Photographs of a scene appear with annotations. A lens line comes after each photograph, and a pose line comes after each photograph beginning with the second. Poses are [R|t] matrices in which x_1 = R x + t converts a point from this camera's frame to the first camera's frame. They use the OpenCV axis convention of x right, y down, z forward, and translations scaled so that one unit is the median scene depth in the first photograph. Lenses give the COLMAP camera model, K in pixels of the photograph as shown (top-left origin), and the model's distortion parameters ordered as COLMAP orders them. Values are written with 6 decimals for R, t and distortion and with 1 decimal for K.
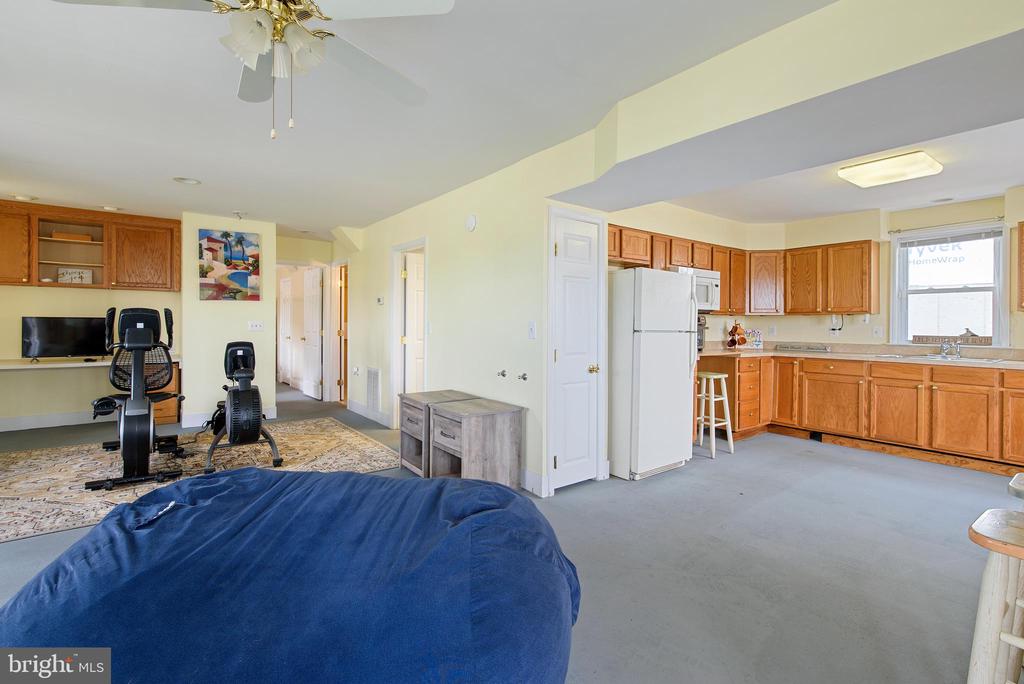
lens RADIAL K [[470.9, 0, 509.6], [0, 470.9, 327.8], [0, 0, 1]] dist [-0.000438, -0.000352]
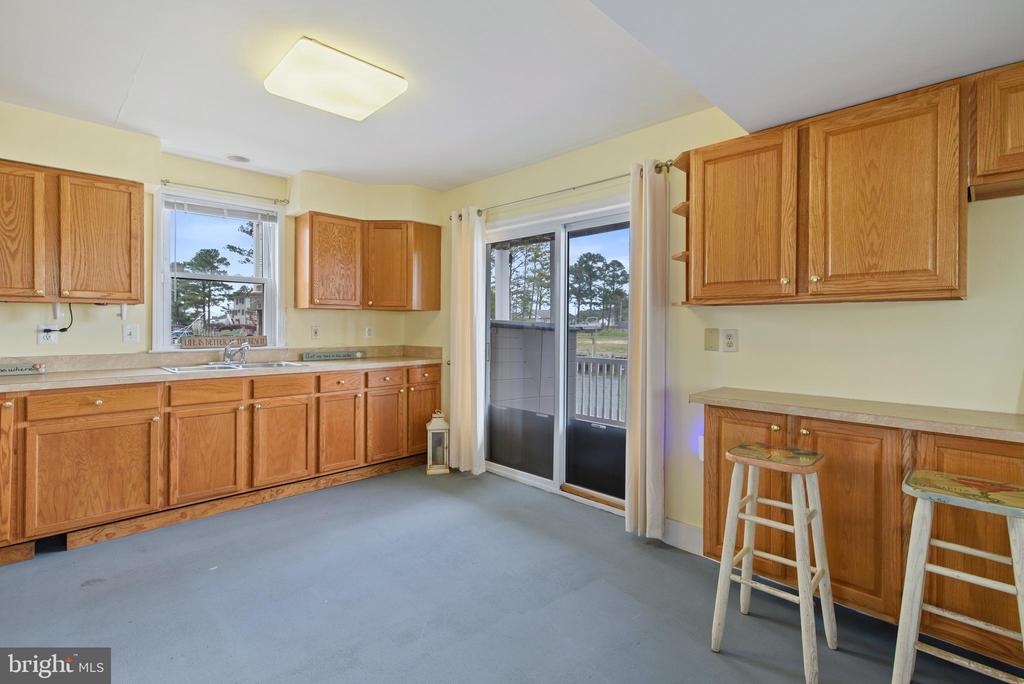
lens RADIAL K [[476.9, 0, 514.4], [0, 476.9, 320.1], [0, 0, 1]] dist [-0.001410, -0.000061]
pose [[-0.139560, 0.006223, 0.990194, 0.087778], [0.006502, 0.999964, -0.005368, -0.002261], [-0.990192, 0.005689, -0.139596, 0.630929]]
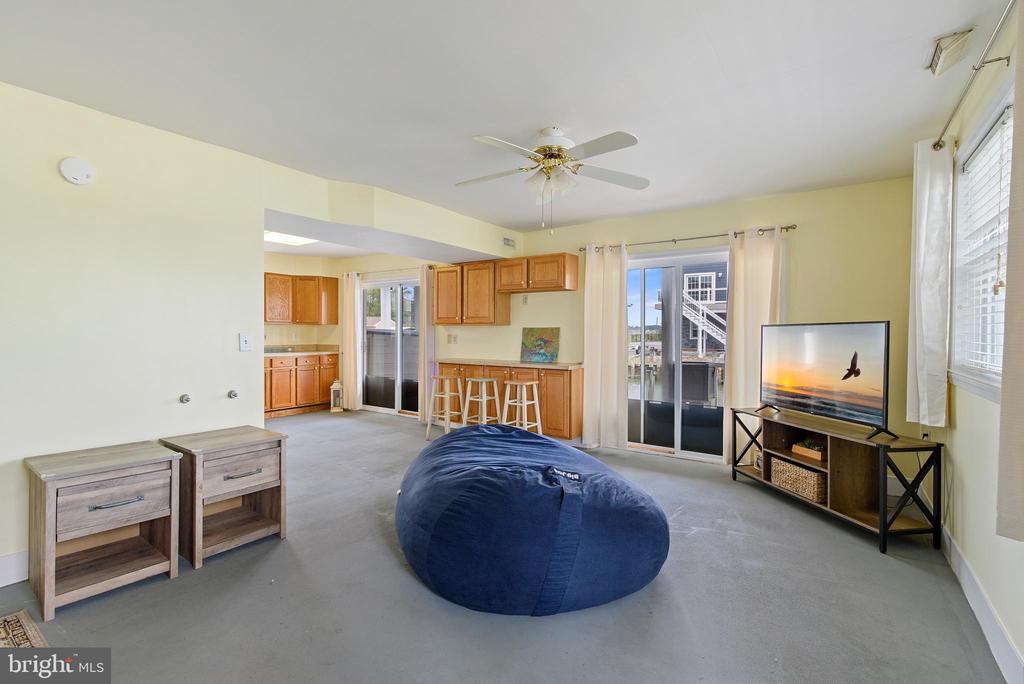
lens RADIAL K [[472.9, 0, 514.0], [0, 472.9, 334.0], [0, 0, 1]] dist [-0.000240, -0.000083]
pose [[-0.309175, -0.012727, 0.950920, -0.736041], [0.005351, 0.999871, 0.015122, -0.015294], [-0.950990, 0.009764, -0.309067, 0.570484]]
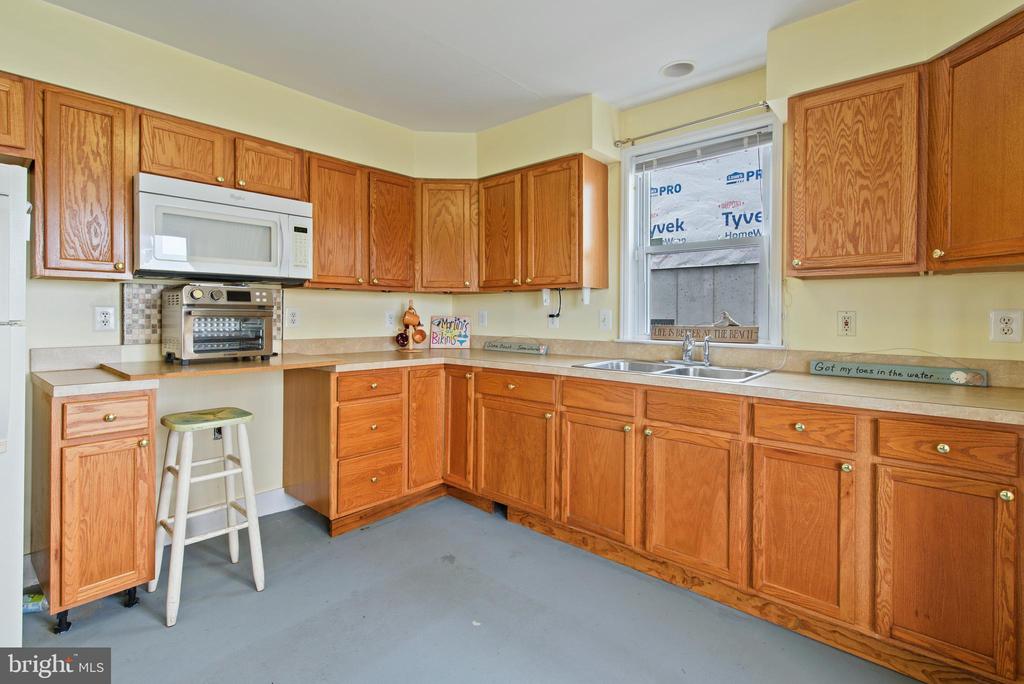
lens RADIAL K [[476.9, 0, 514.4], [0, 476.9, 320.1], [0, 0, 1]] dist [-0.001410, -0.000061]
pose [[0.979476, -0.004052, 0.201518, 0.598765], [0.003162, 0.999984, 0.004737, 0.006725], [-0.201534, -0.004003, 0.979473, 0.484526]]
